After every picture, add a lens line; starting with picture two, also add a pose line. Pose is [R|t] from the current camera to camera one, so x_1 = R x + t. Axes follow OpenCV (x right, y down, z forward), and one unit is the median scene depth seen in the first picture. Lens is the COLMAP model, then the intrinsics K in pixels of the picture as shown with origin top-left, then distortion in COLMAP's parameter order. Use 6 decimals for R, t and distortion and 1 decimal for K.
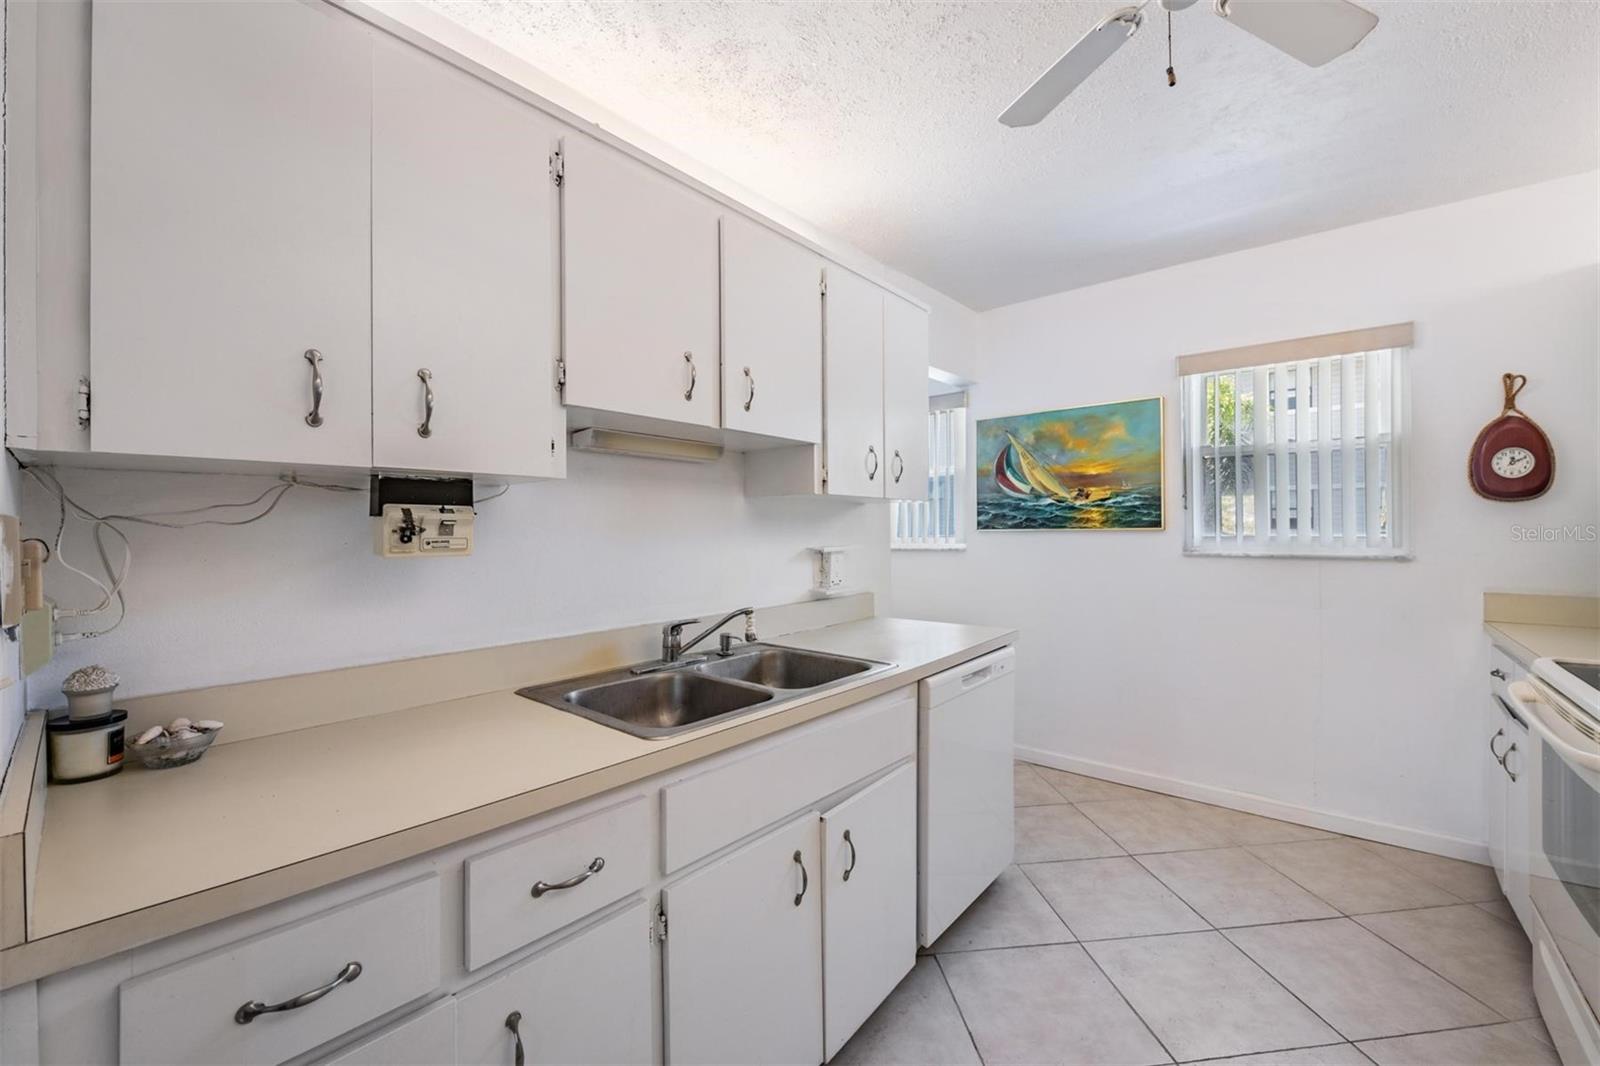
lens RADIAL K [[631.7, 0, 814.6], [0, 631.7, 525.8], [0, 0, 1]] dist [-0.009679, -0.002684]
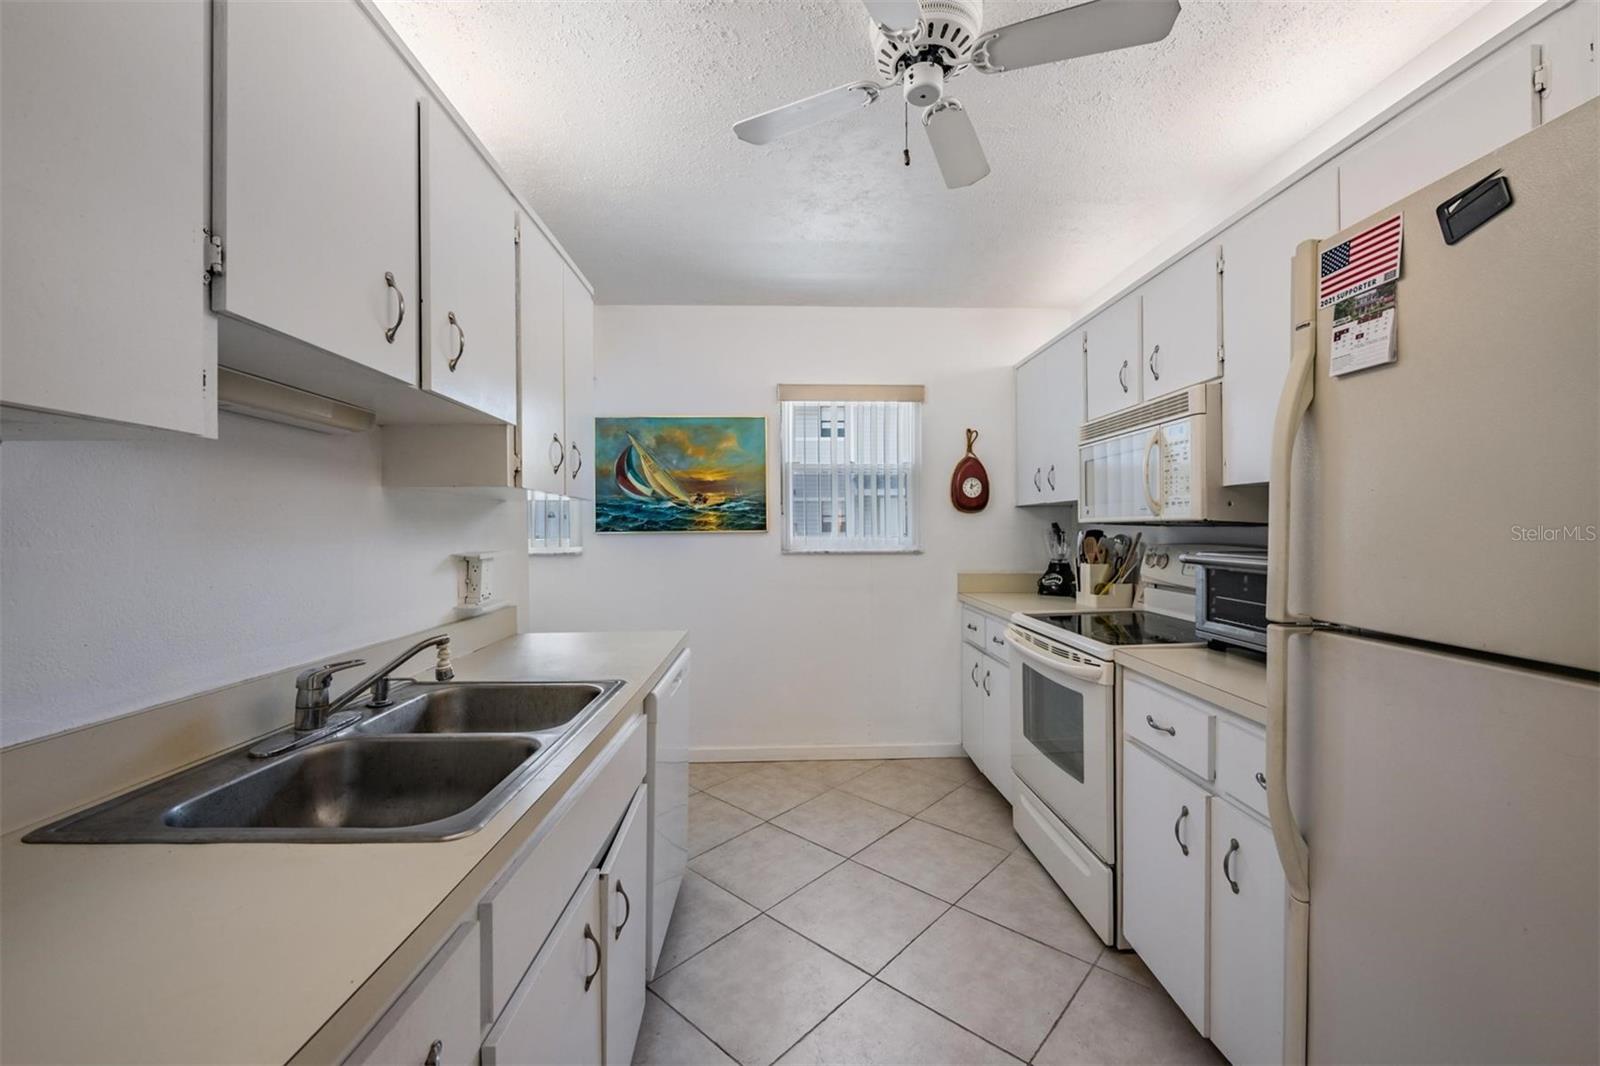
lens RADIAL K [[631.7, 0, 784.3], [0, 631.7, 526.4], [0, 0, 1]] dist [-0.009679, -0.002684]
pose [[0.748794, 0.006286, 0.662773, -0.237762], [-0.002441, 0.999974, -0.006726, 0.004567], [-0.662799, 0.003419, 0.748790, 0.141138]]
